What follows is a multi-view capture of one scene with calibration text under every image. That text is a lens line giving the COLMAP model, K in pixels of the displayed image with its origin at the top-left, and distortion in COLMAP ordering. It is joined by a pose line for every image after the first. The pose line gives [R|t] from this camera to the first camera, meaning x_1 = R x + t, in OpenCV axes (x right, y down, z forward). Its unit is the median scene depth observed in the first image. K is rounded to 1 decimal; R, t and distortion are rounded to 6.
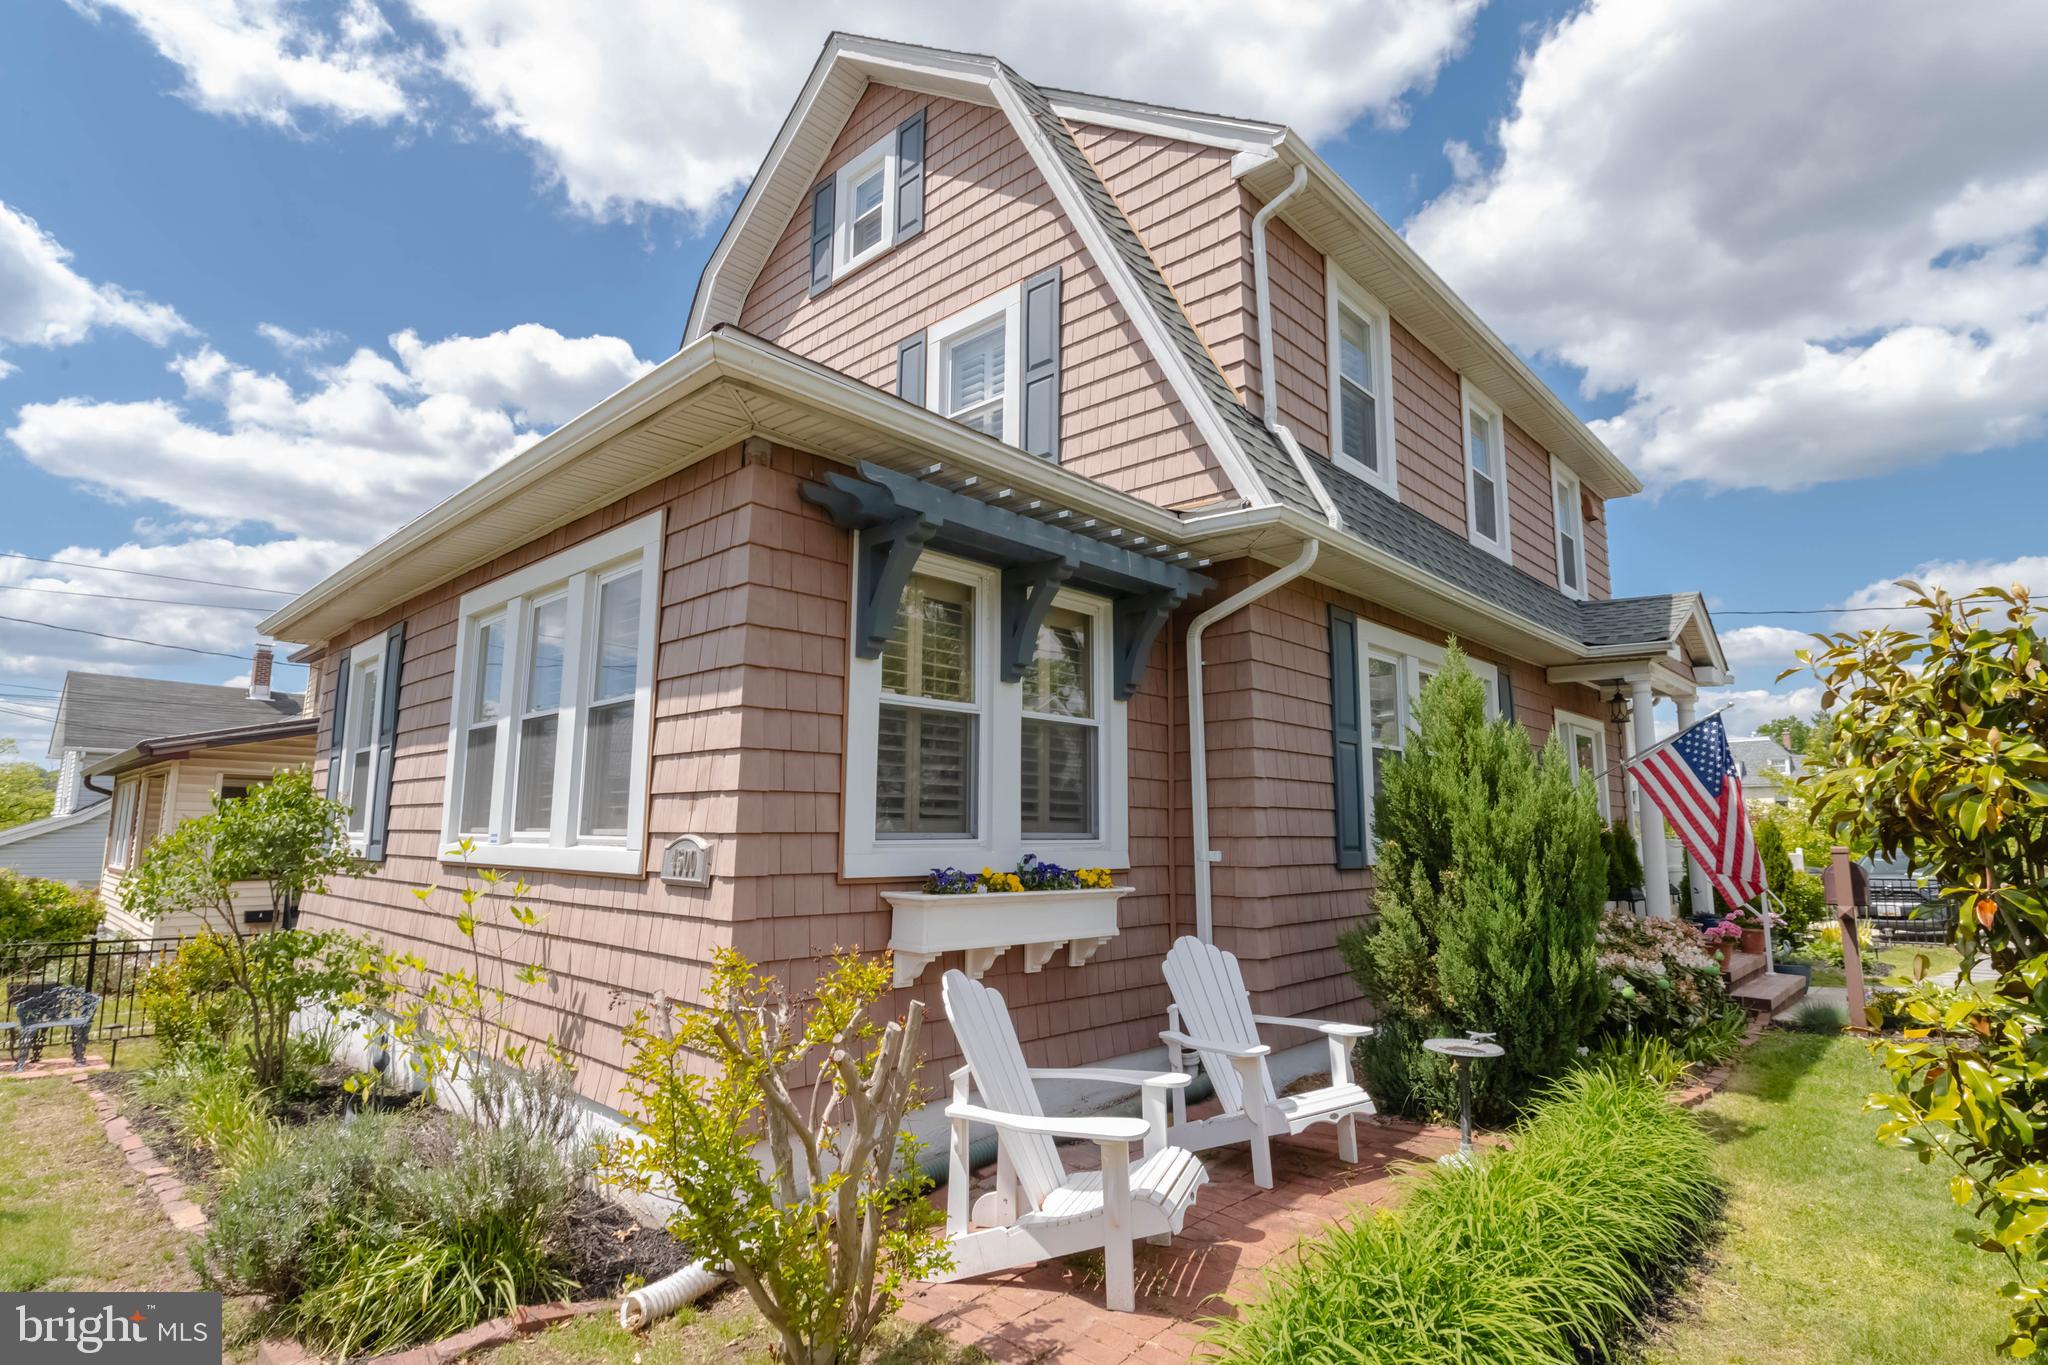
lens RADIAL K [[1002.0, 0, 1024.0], [0, 1002.0, 682.5], [0, 0, 1]] dist [0.016616, -0.007518]
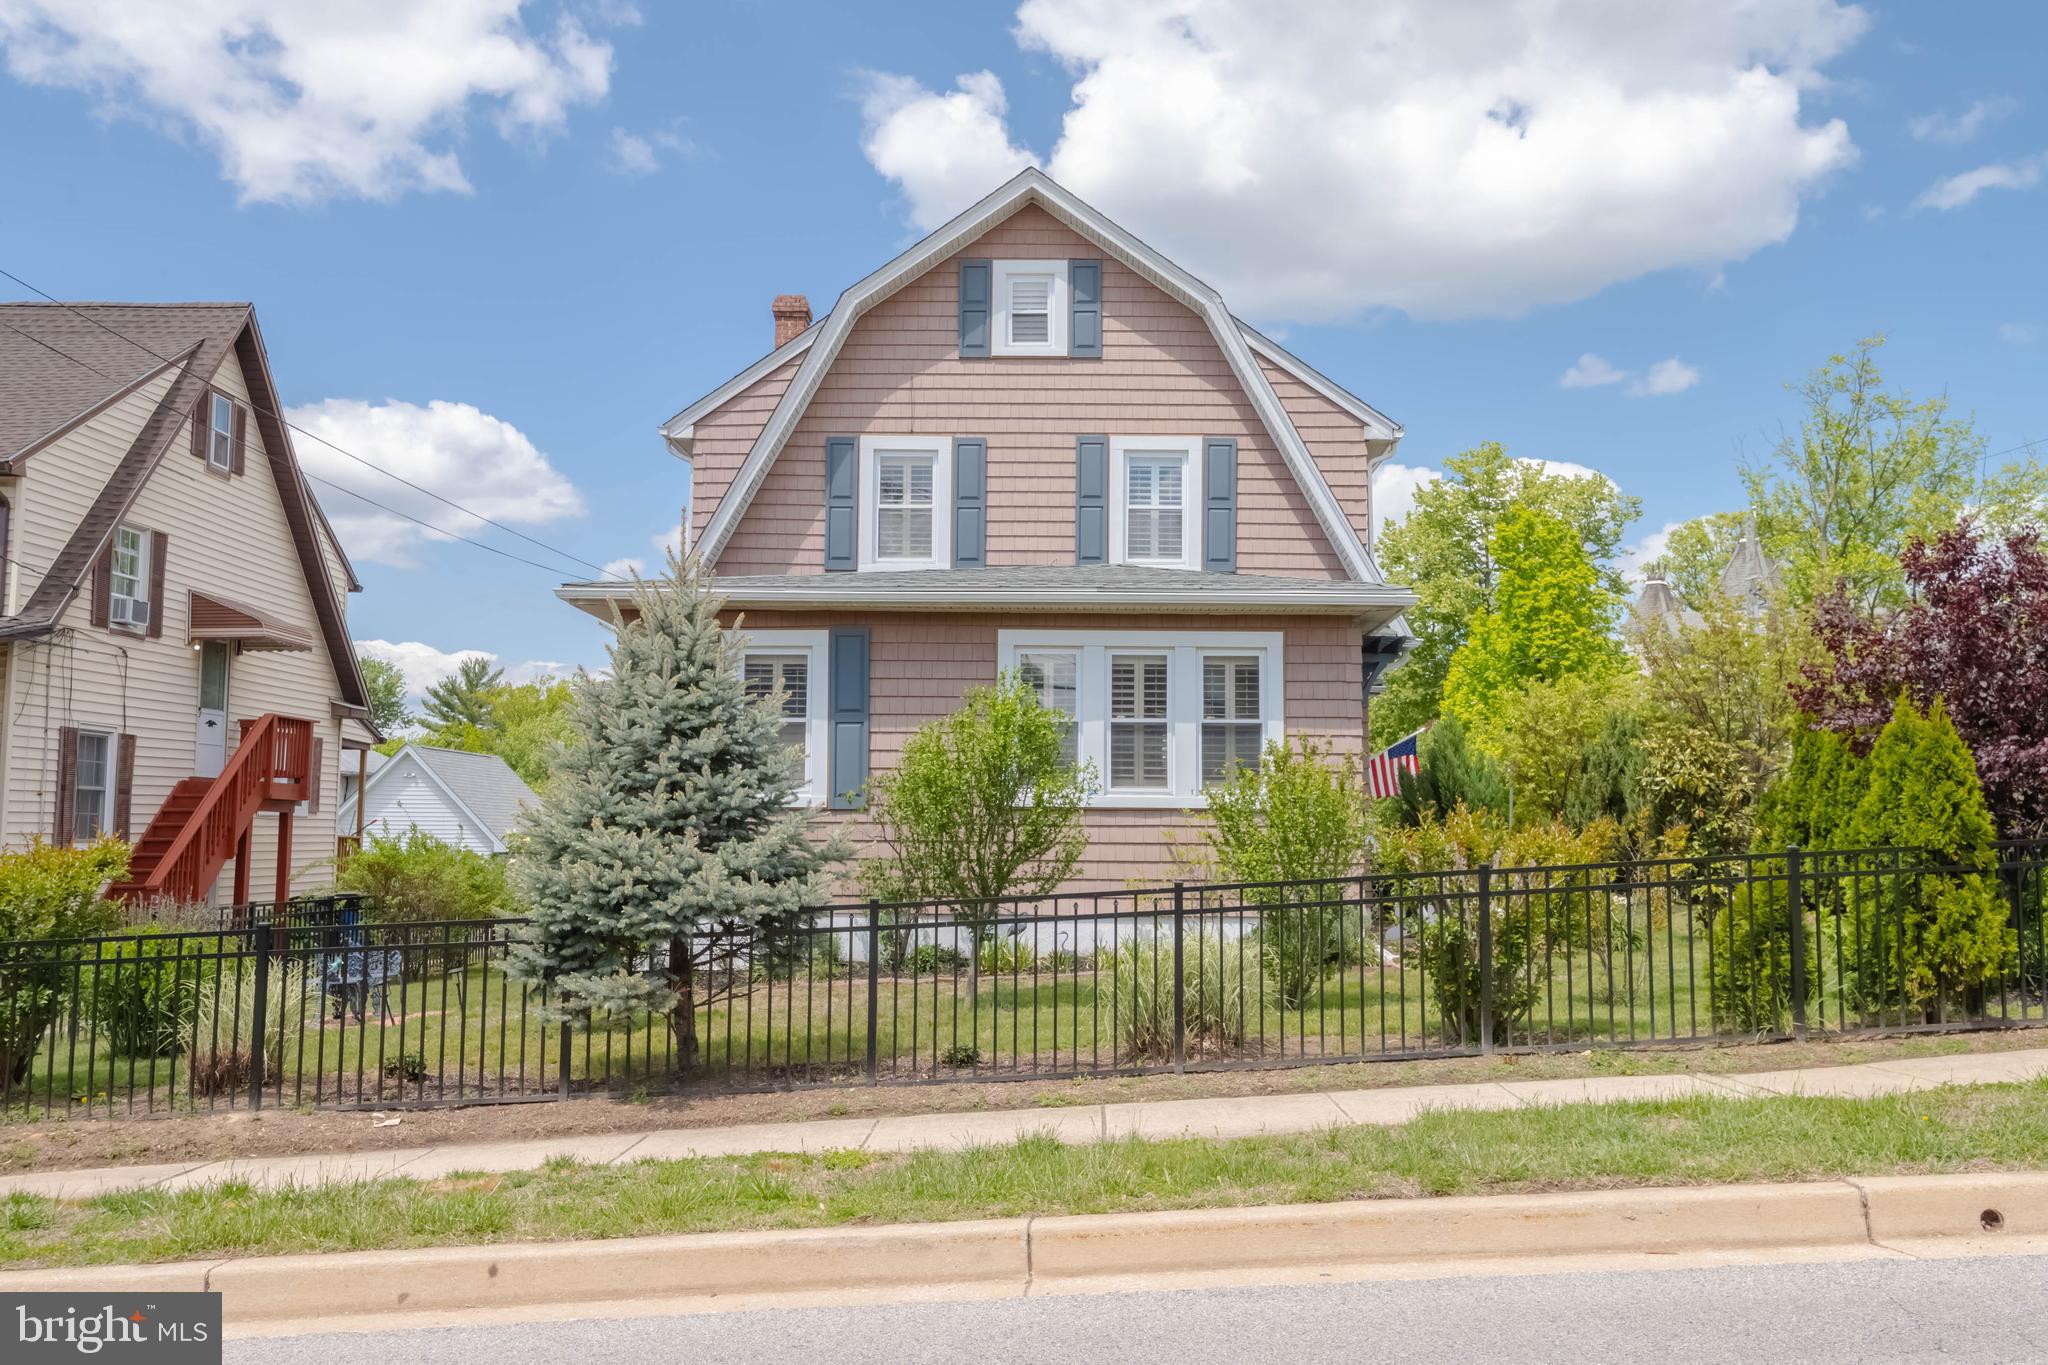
lens RADIAL K [[1665.4, 0, 1054.4], [0, 1665.4, 681.0], [0, 0, 1]] dist [0.042303, -0.001716]
pose [[0.737679, 0.060366, 0.672447, -2.331035], [-0.098870, 0.994916, 0.019147, -0.073977], [-0.667873, -0.080609, 0.739897, -0.937233]]
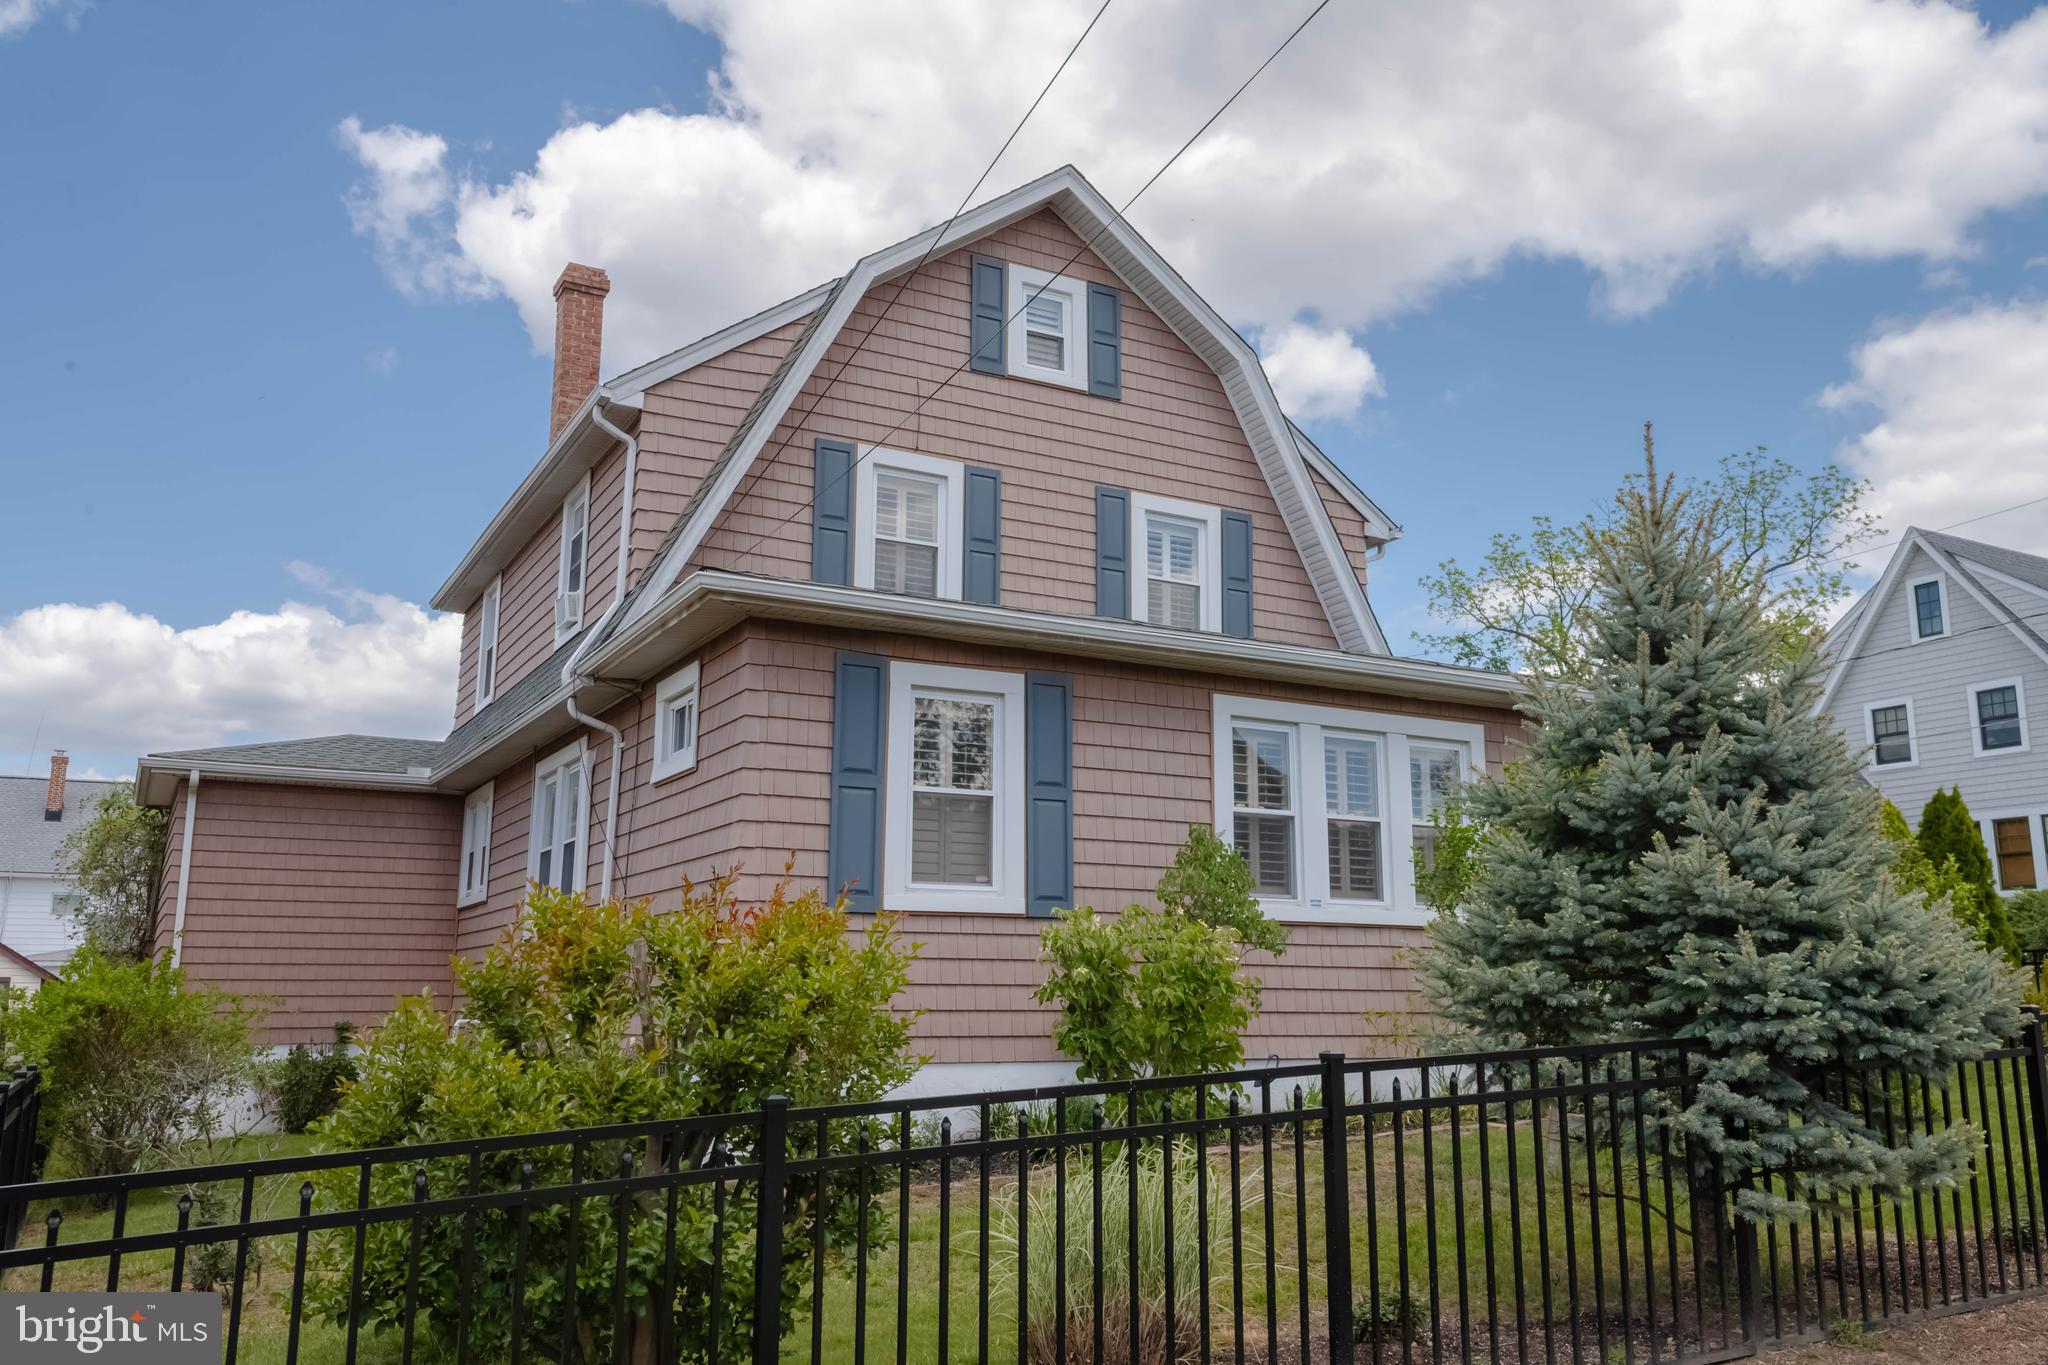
lens RADIAL K [[1665.6, 0, 1057.4], [0, 1665.6, 680.5], [0, 0, 1]] dist [0.040681, 0.000736]
pose [[0.304492, 0.180416, 0.935272, -2.650519], [-0.137403, 0.979948, -0.144301, 0.219391], [-0.942552, -0.084570, 0.323176, 0.602388]]
